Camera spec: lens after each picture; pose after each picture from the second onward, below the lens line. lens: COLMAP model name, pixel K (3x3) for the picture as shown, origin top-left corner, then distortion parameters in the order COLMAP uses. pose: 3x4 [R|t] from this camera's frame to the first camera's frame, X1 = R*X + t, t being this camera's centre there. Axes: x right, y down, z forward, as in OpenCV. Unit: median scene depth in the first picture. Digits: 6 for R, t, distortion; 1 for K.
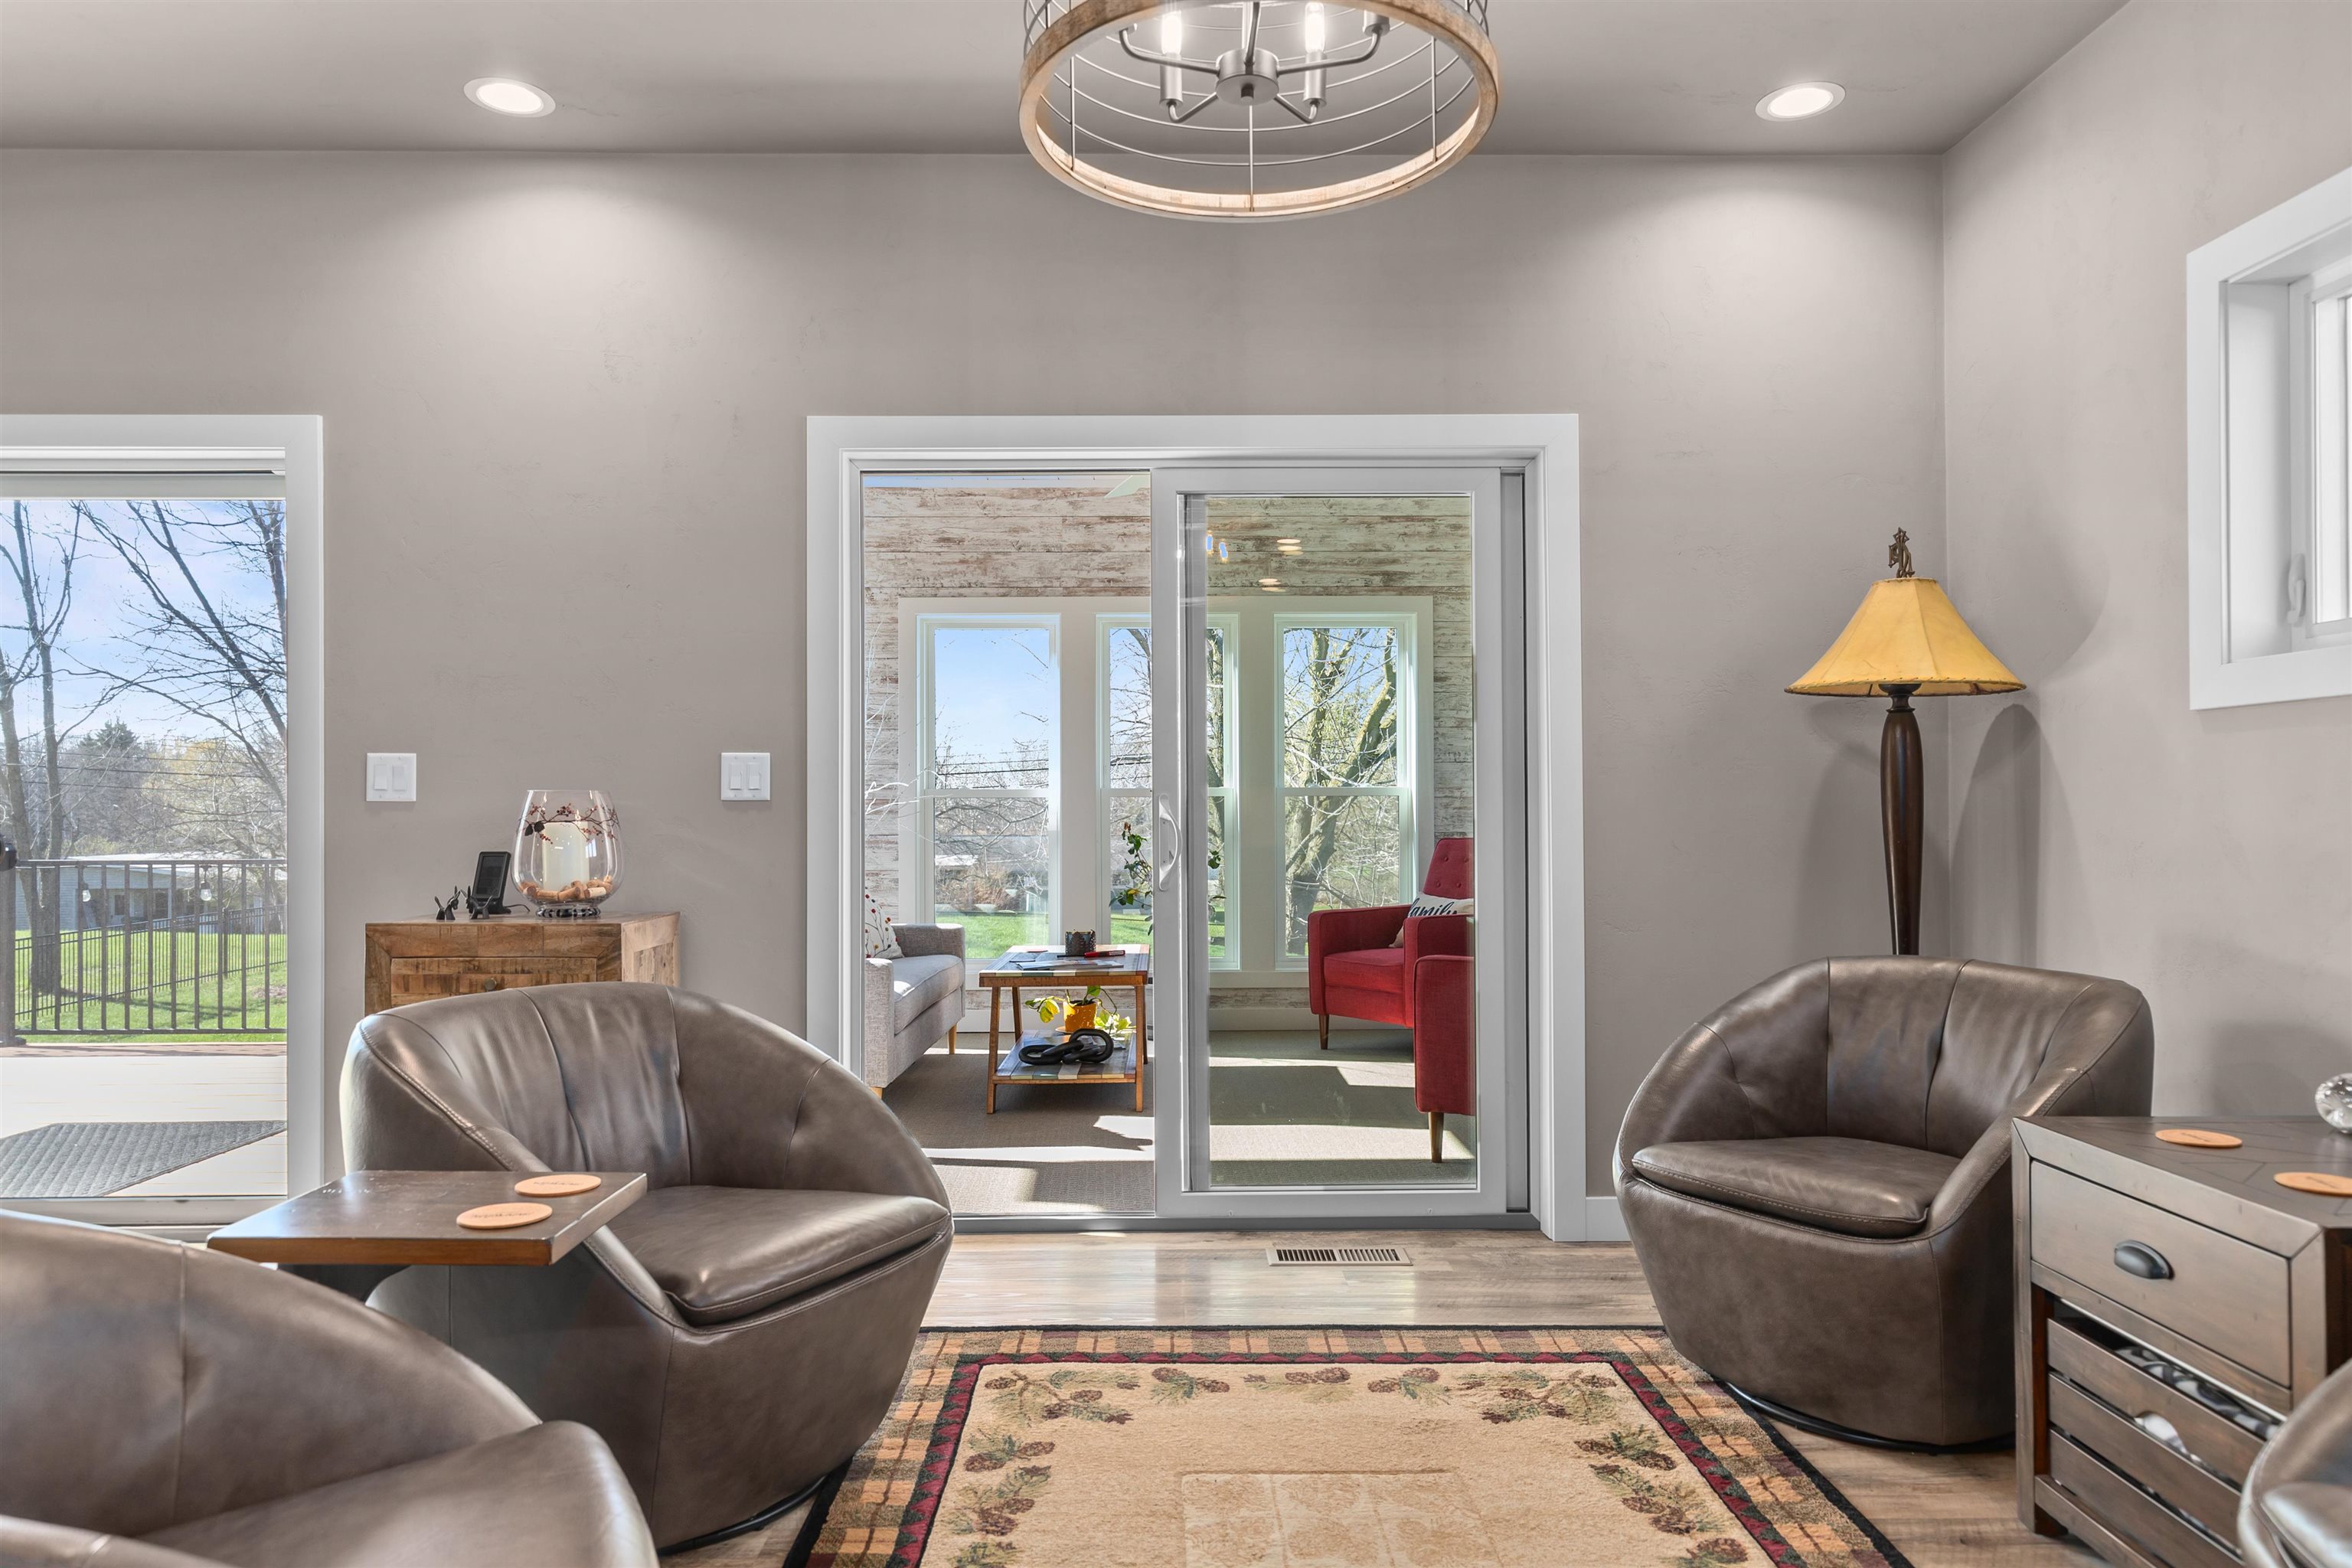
lens RADIAL K [[1490.5, 0, 1170.1], [0, 1490.5, 793.8], [0, 0, 1]] dist [-0.002066, 0.001029]
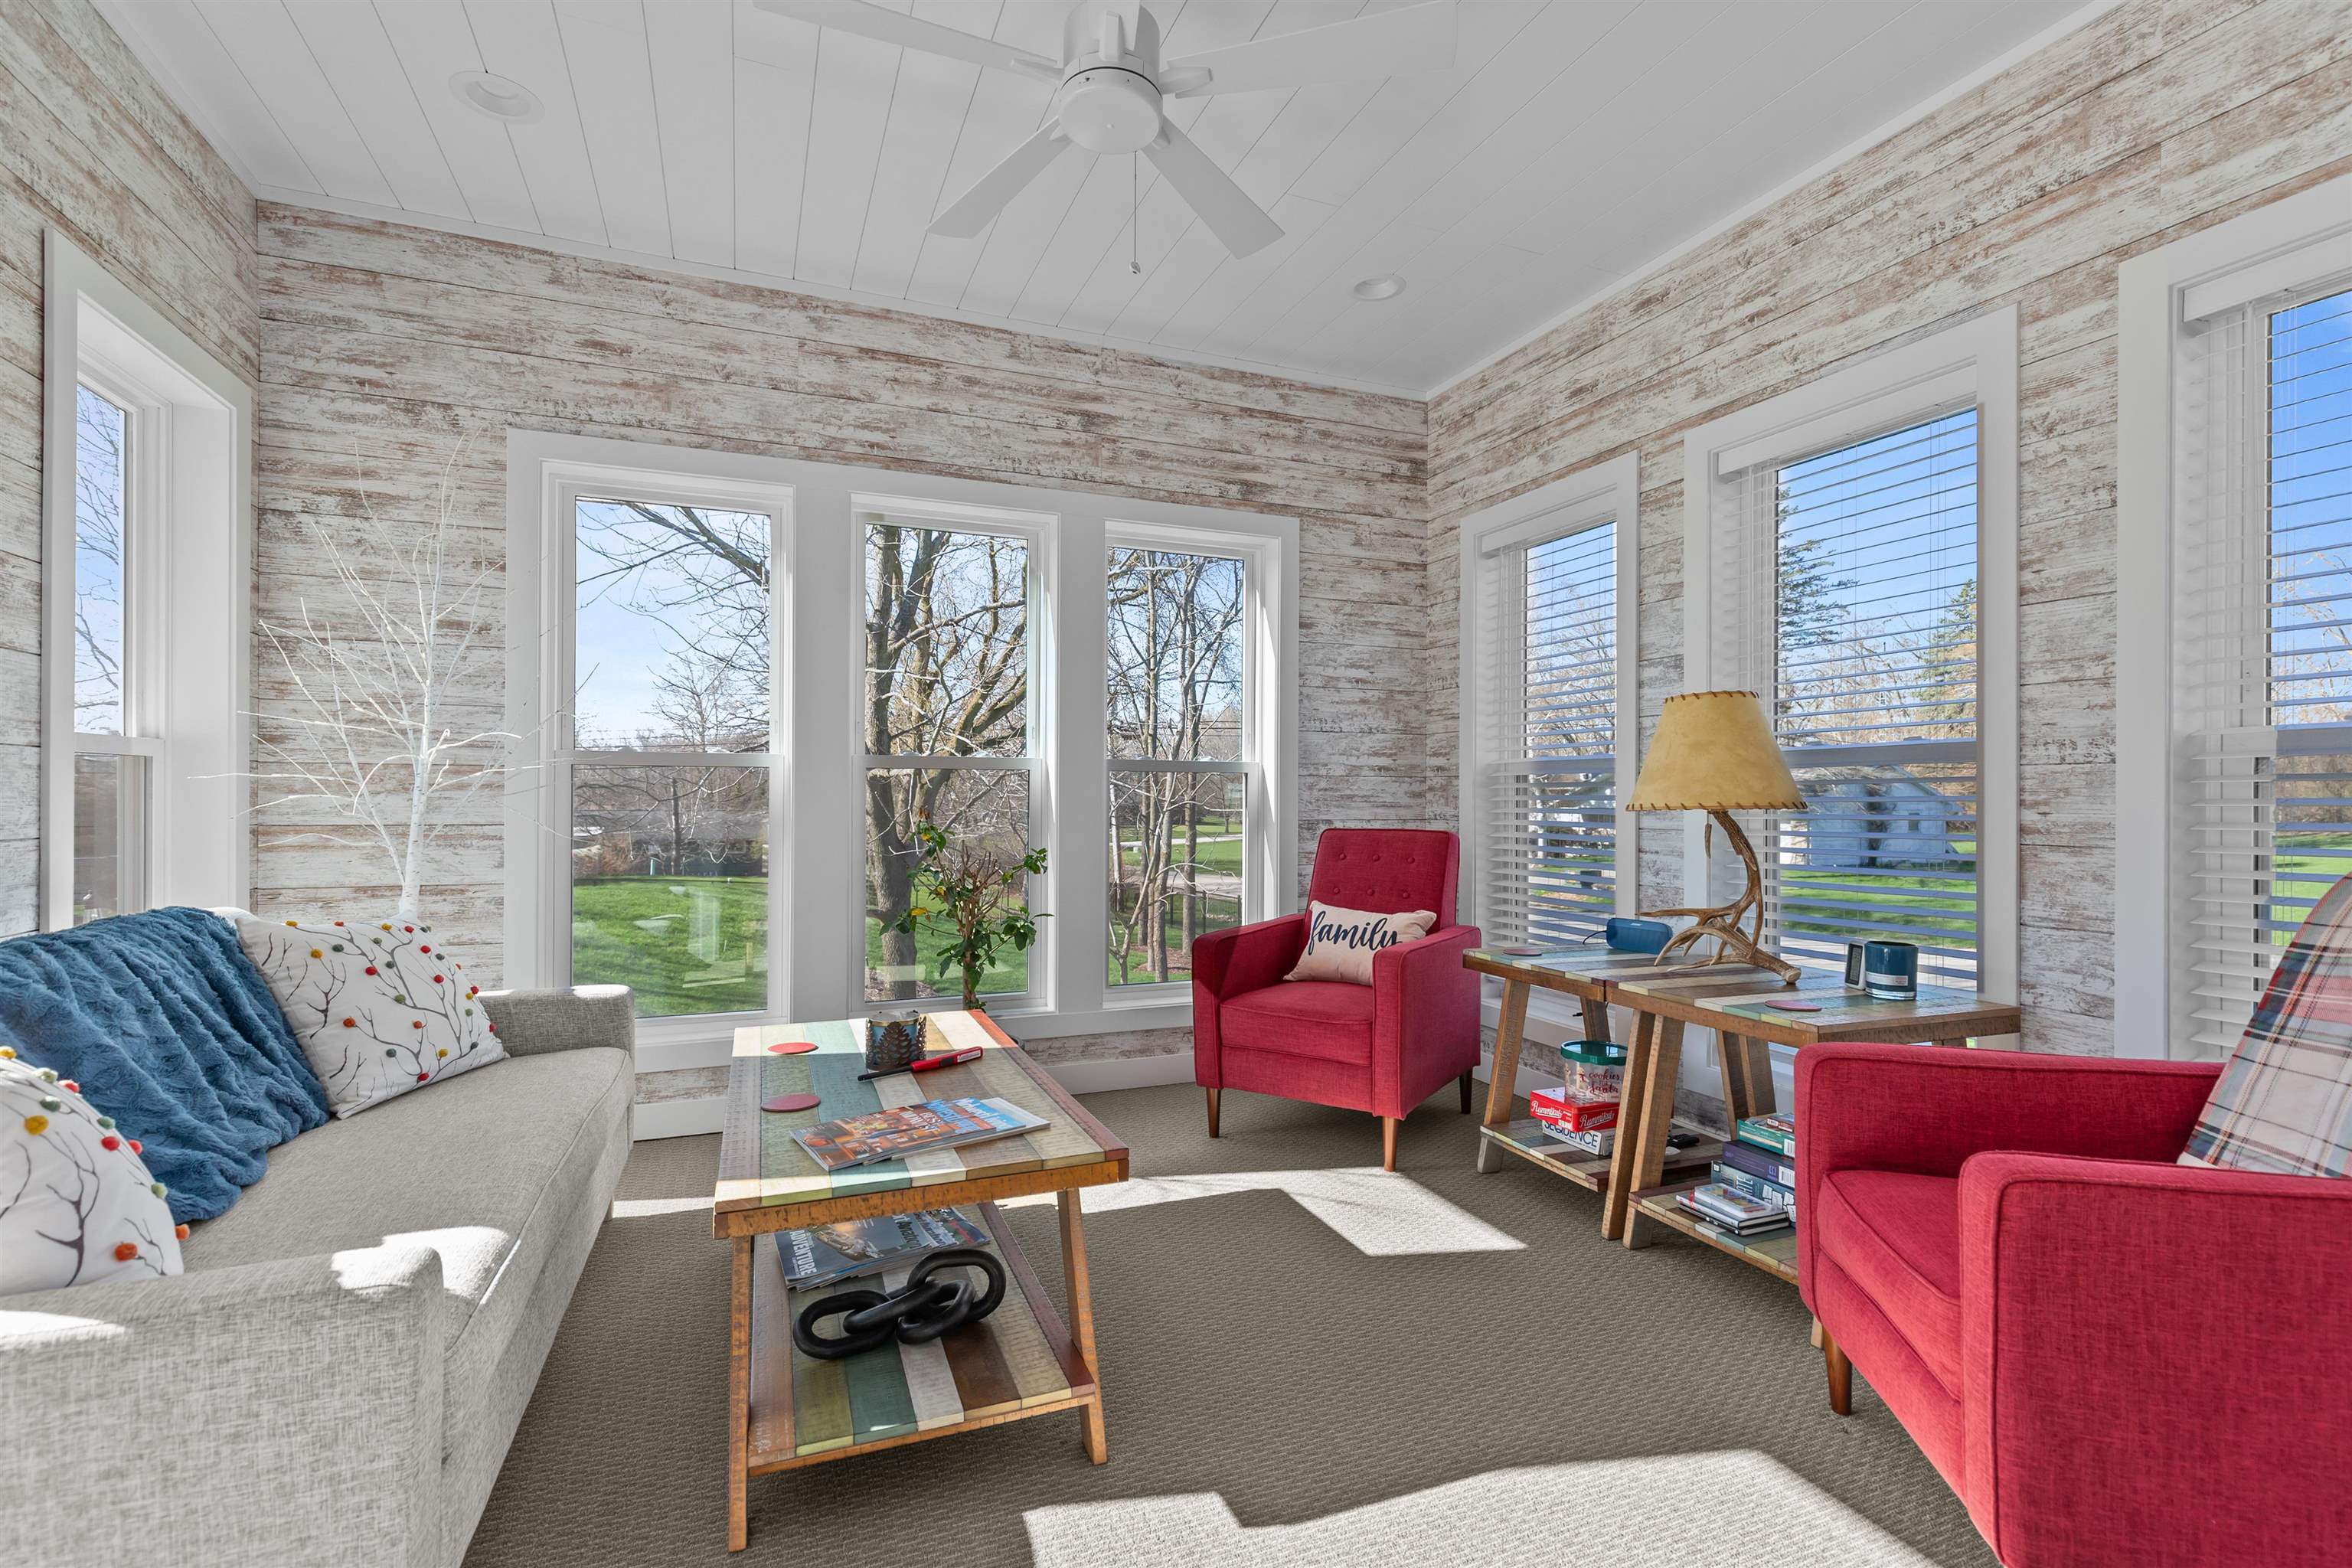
lens RADIAL K [[1051.6, 0, 1177.4], [0, 1051.6, 792.8], [0, 0, 1]] dist [-0.009114, 0.001028]
pose [[0.931325, 0.008493, 0.364091, -0.083378], [-0.012690, 0.999878, 0.009137, 0.007266], [-0.363969, -0.013130, 0.931318, 0.507980]]
